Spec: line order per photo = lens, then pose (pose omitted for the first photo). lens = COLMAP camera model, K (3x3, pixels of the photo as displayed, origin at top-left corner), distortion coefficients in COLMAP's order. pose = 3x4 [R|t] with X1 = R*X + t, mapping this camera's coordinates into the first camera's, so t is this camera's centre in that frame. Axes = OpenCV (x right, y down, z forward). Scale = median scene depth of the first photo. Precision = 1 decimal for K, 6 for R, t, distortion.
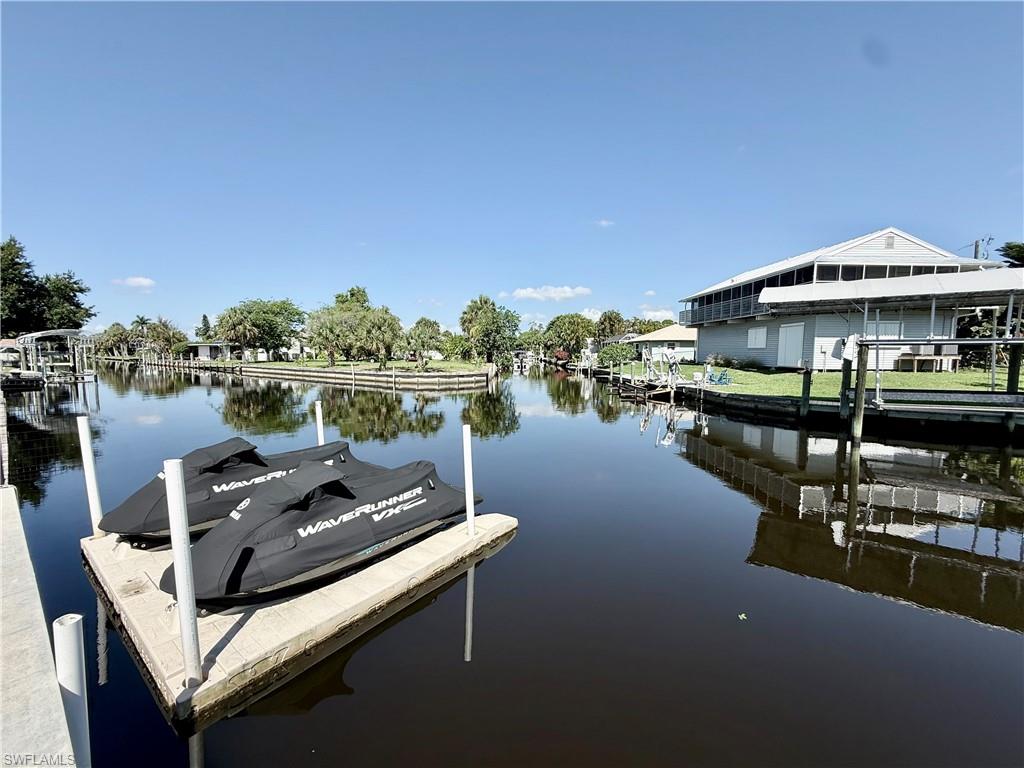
lens RADIAL K [[411.1, 0, 512.0], [0, 411.1, 384.0], [0, 0, 1]] dist [-0.001417, 0.000003]
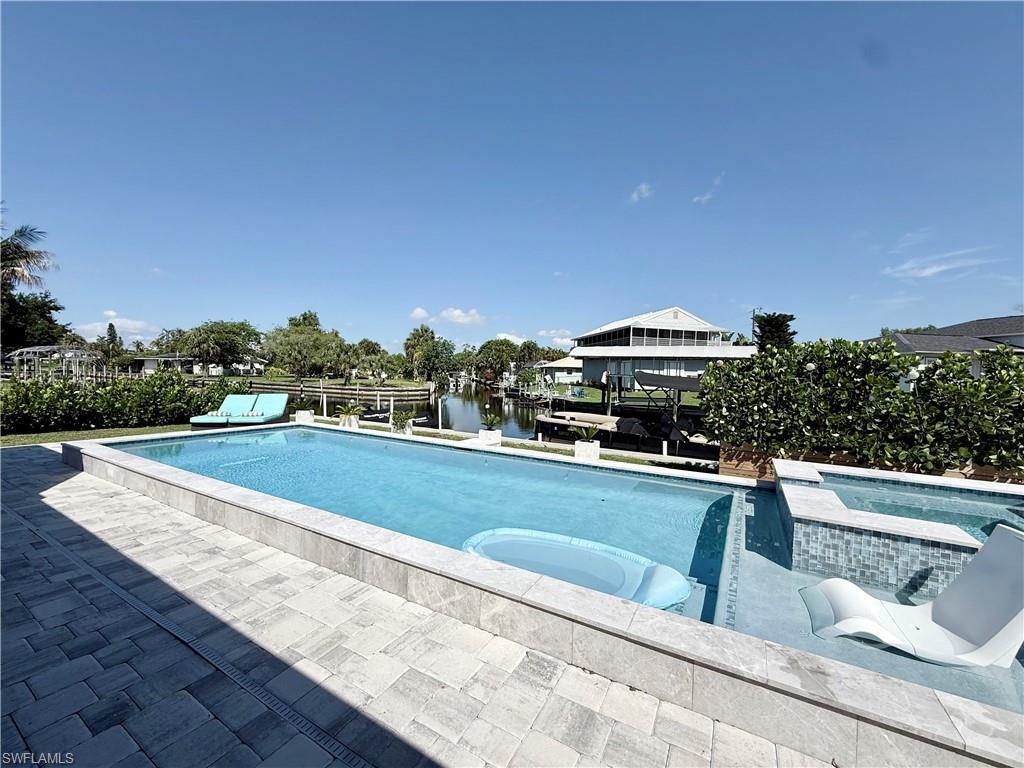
lens RADIAL K [[408.4, 0, 509.1], [0, 408.4, 385.8], [0, 0, 1]] dist [-0.001961, 0.000056]
pose [[0.987760, 0.019185, 0.154799, -0.006286], [-0.012380, 0.998919, -0.044810, 0.012469], [-0.155491, 0.042346, 0.986929, -0.222367]]
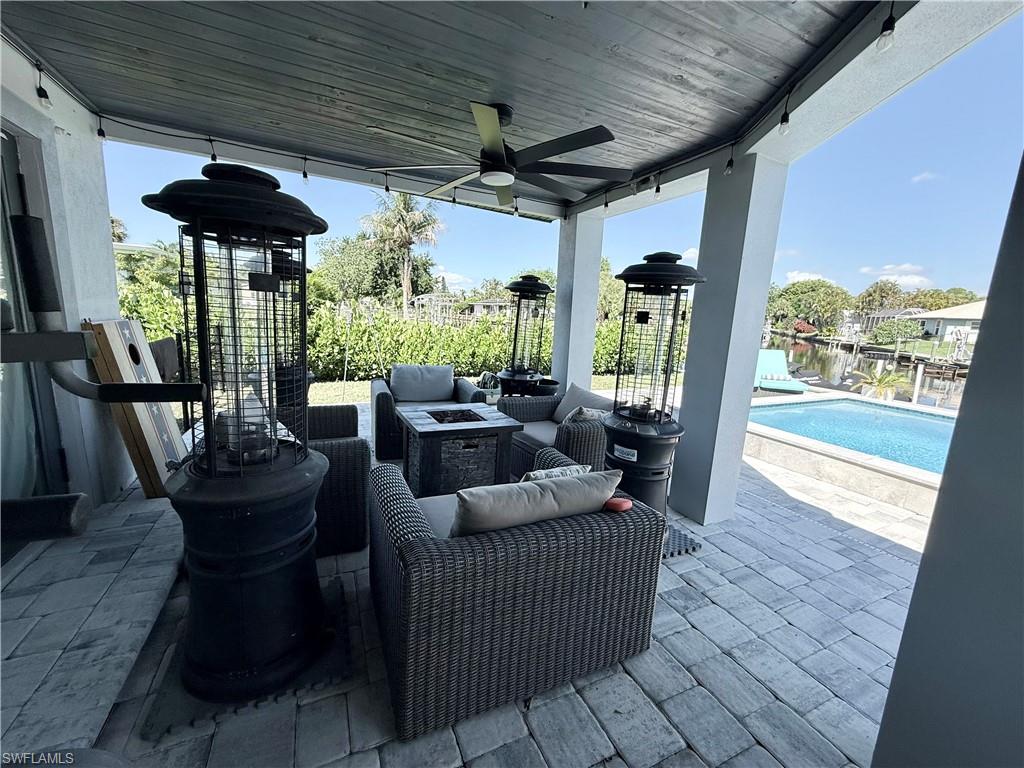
lens RADIAL K [[408.4, 0, 509.1], [0, 408.4, 385.8], [0, 0, 1]] dist [-0.001961, 0.000056]
pose [[0.899843, 0.118187, -0.419897, -0.112052], [-0.077542, 0.990605, 0.112650, 0.012677], [0.429266, -0.068807, 0.900553, -0.190859]]
